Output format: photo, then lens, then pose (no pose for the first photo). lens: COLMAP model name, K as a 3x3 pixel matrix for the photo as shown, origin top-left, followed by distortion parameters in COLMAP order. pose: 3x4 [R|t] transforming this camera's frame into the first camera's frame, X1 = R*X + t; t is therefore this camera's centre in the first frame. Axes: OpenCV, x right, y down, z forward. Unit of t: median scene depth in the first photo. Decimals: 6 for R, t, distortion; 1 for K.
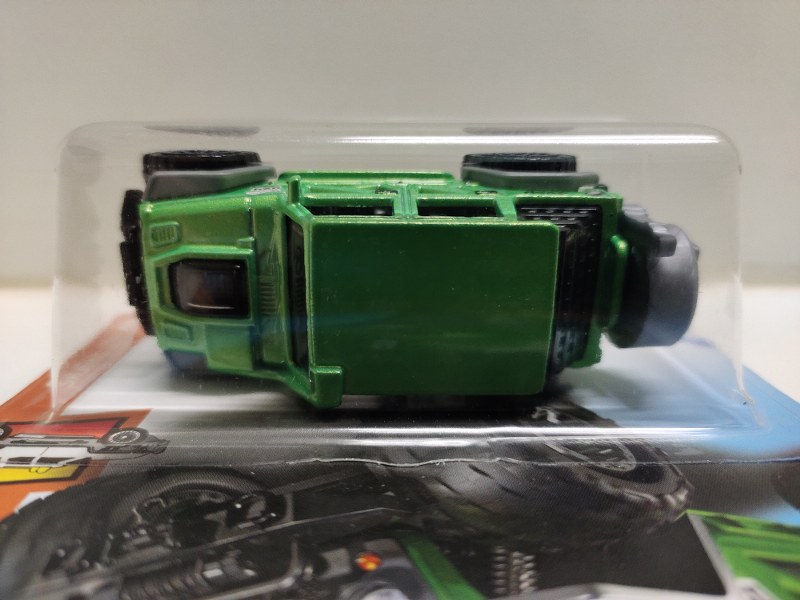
lens RADIAL K [[605.3, 0, 394.2], [0, 605.3, 297.1], [0, 0, 1]] dist [-0.055366, 0.018868]
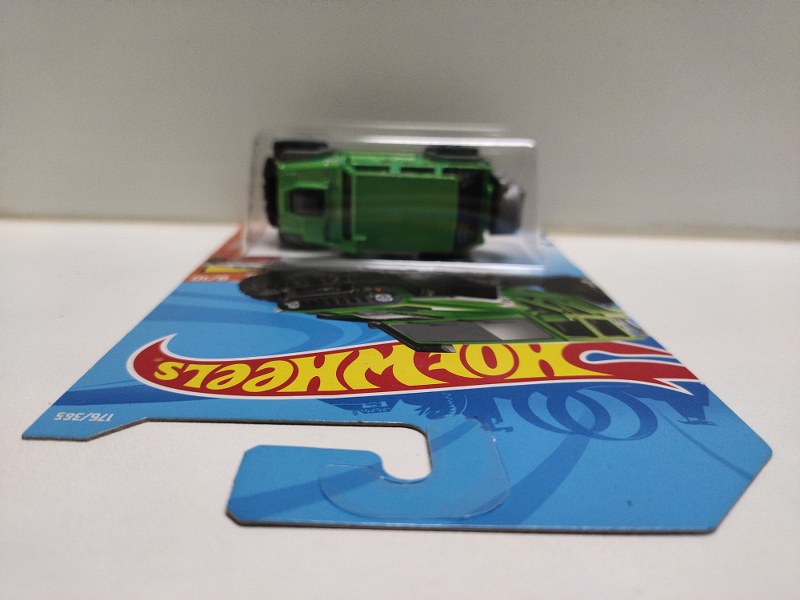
lens RADIAL K [[605.3, 0, 400.7], [0, 605.3, 302.4], [0, 0, 1]] dist [-0.055366, 0.018868]
pose [[0.999508, 0.024952, 0.019023, 0.008556], [-0.026047, 0.997876, 0.059702, 0.218291], [-0.017493, -0.060168, 0.998035, -1.319540]]
